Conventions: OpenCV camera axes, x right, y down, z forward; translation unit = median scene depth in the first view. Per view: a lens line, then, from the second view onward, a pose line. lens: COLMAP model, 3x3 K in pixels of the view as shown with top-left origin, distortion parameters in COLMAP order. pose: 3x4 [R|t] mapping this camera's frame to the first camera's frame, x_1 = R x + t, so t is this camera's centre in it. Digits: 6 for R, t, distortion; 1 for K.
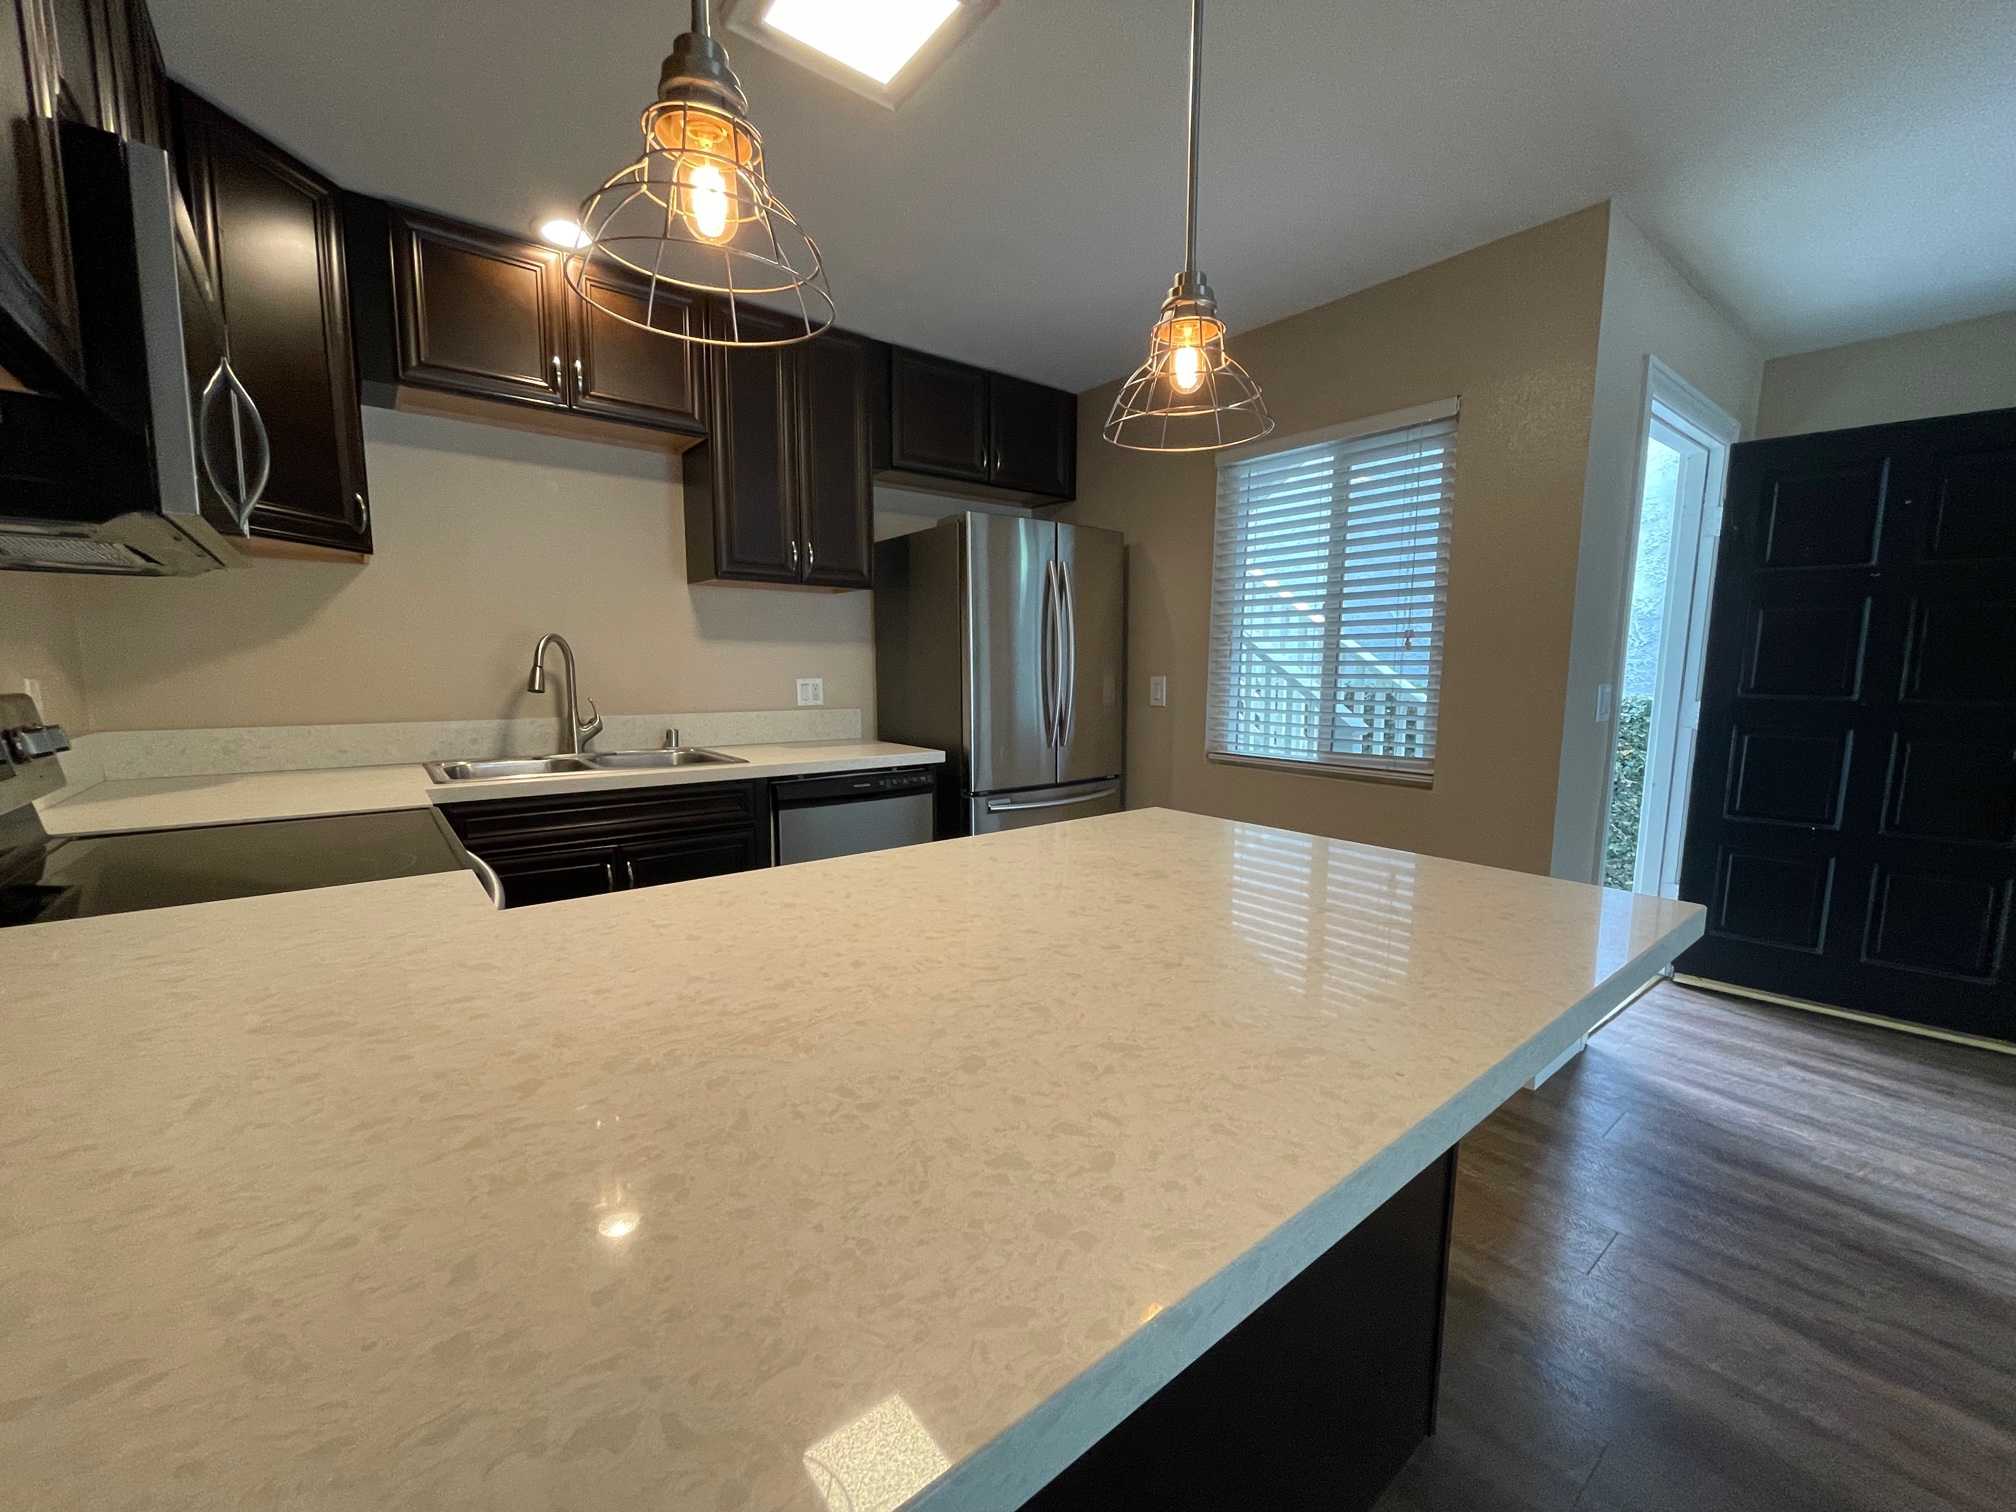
lens RADIAL K [[811.1, 0, 990.9], [0, 811.1, 762.5], [0, 0, 1]] dist [-0.001193, 0.001093]
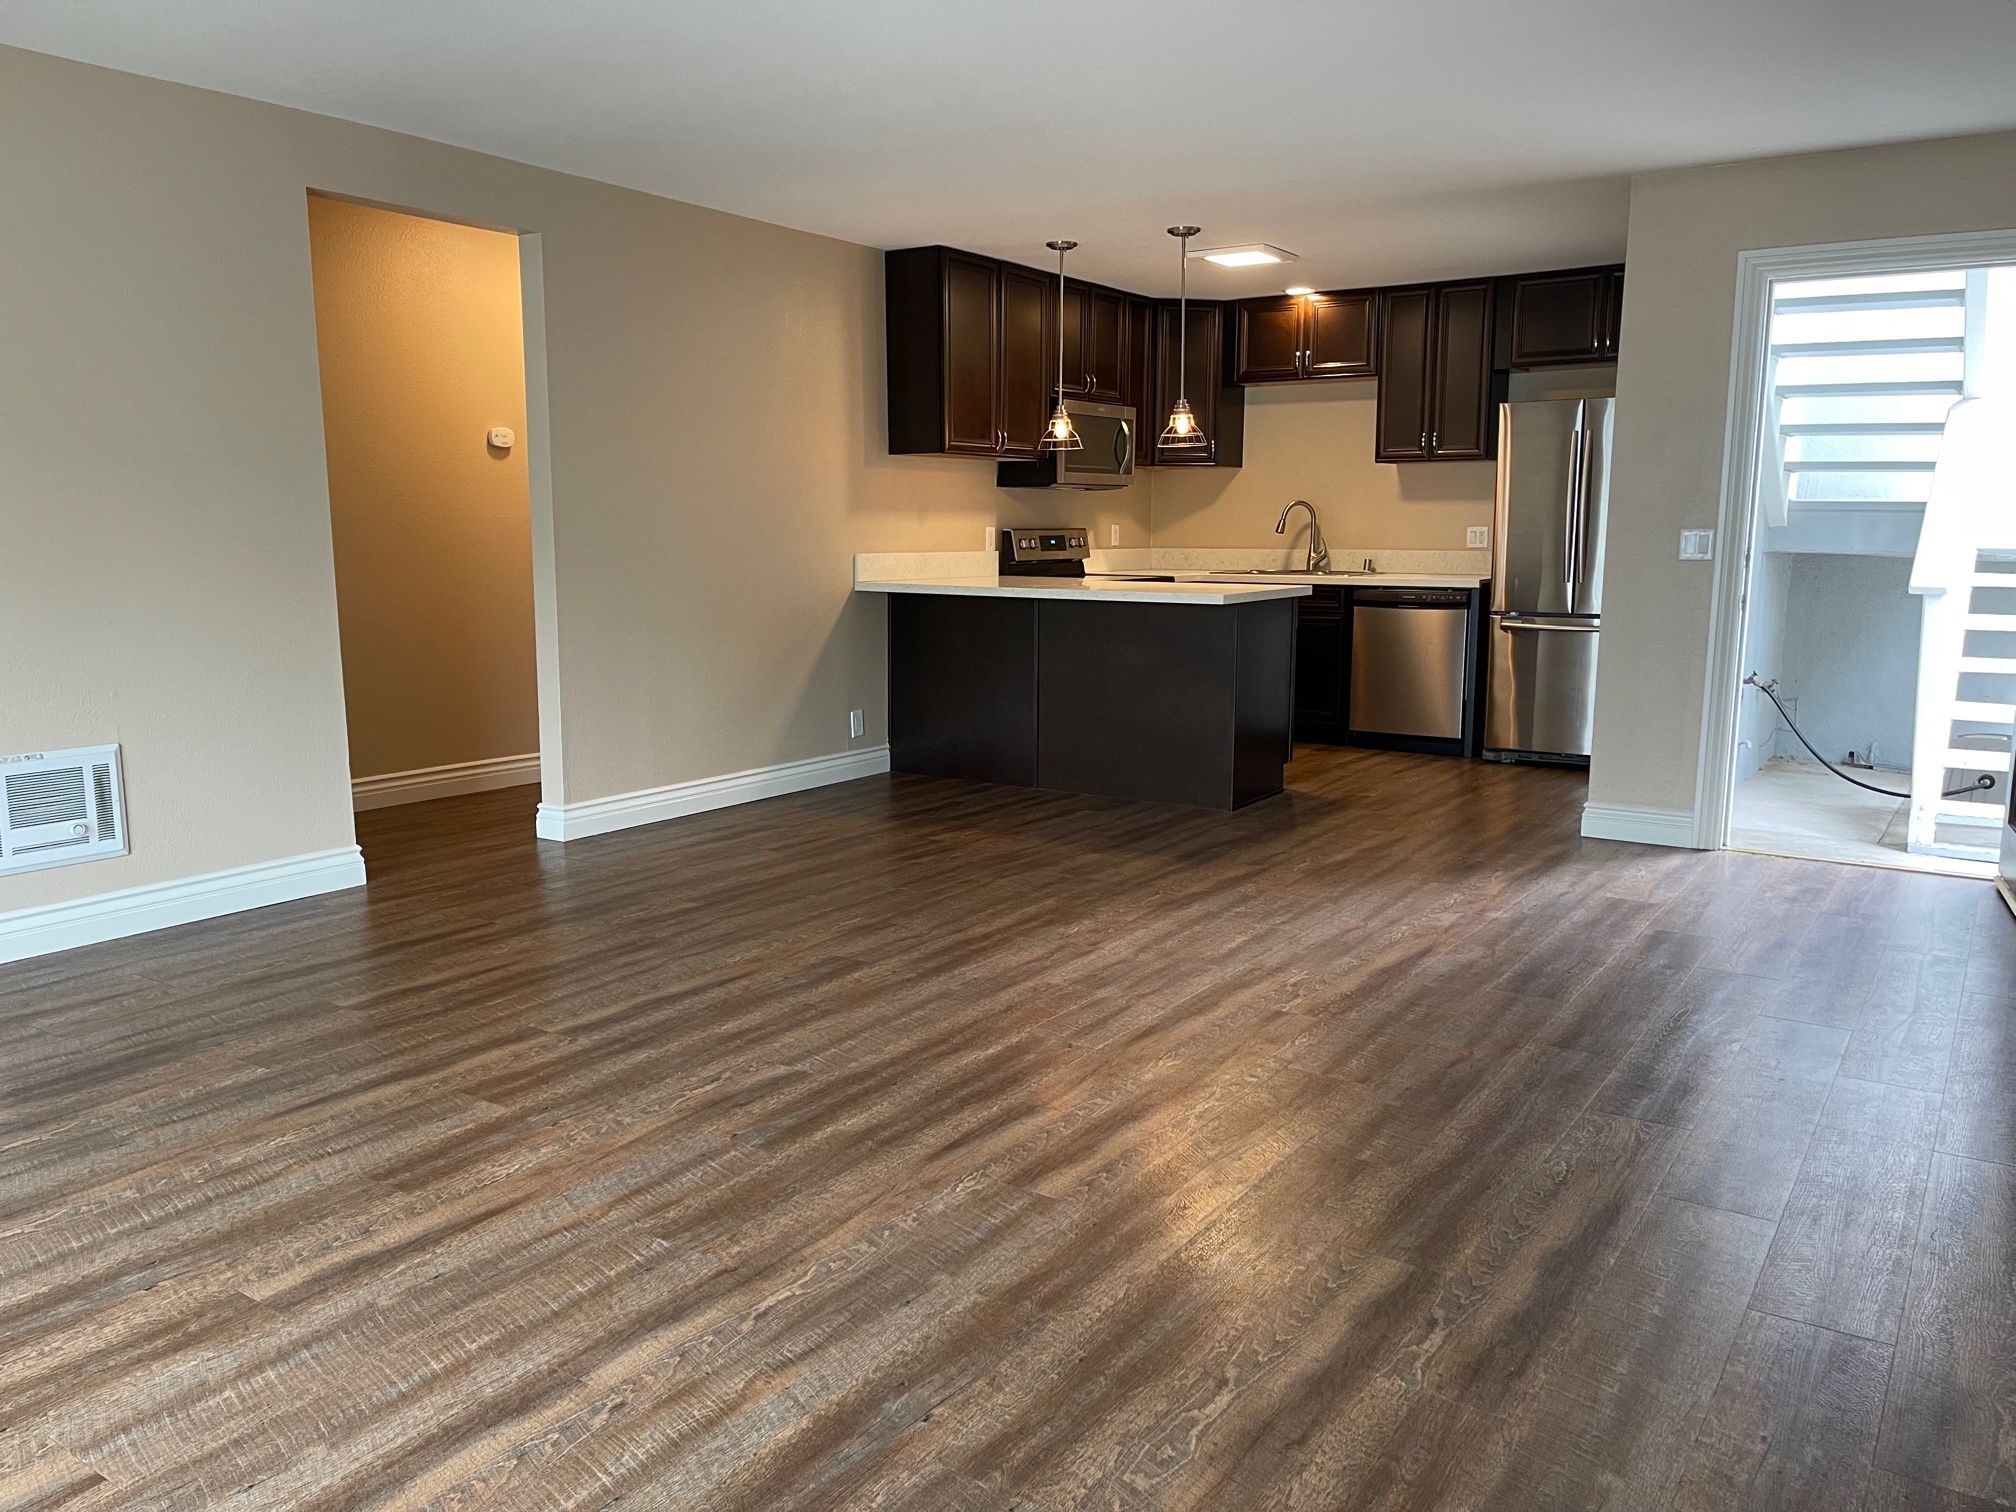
lens RADIAL K [[1519.9, 0, 990.8], [0, 1519.9, 739.8], [0, 0, 1]] dist [0.050084, -0.037610]
pose [[0.300189, 0.131821, -0.944728, 2.399985], [-0.110401, 0.988551, 0.102855, 0.088687], [0.947469, 0.073423, 0.311305, -0.627538]]
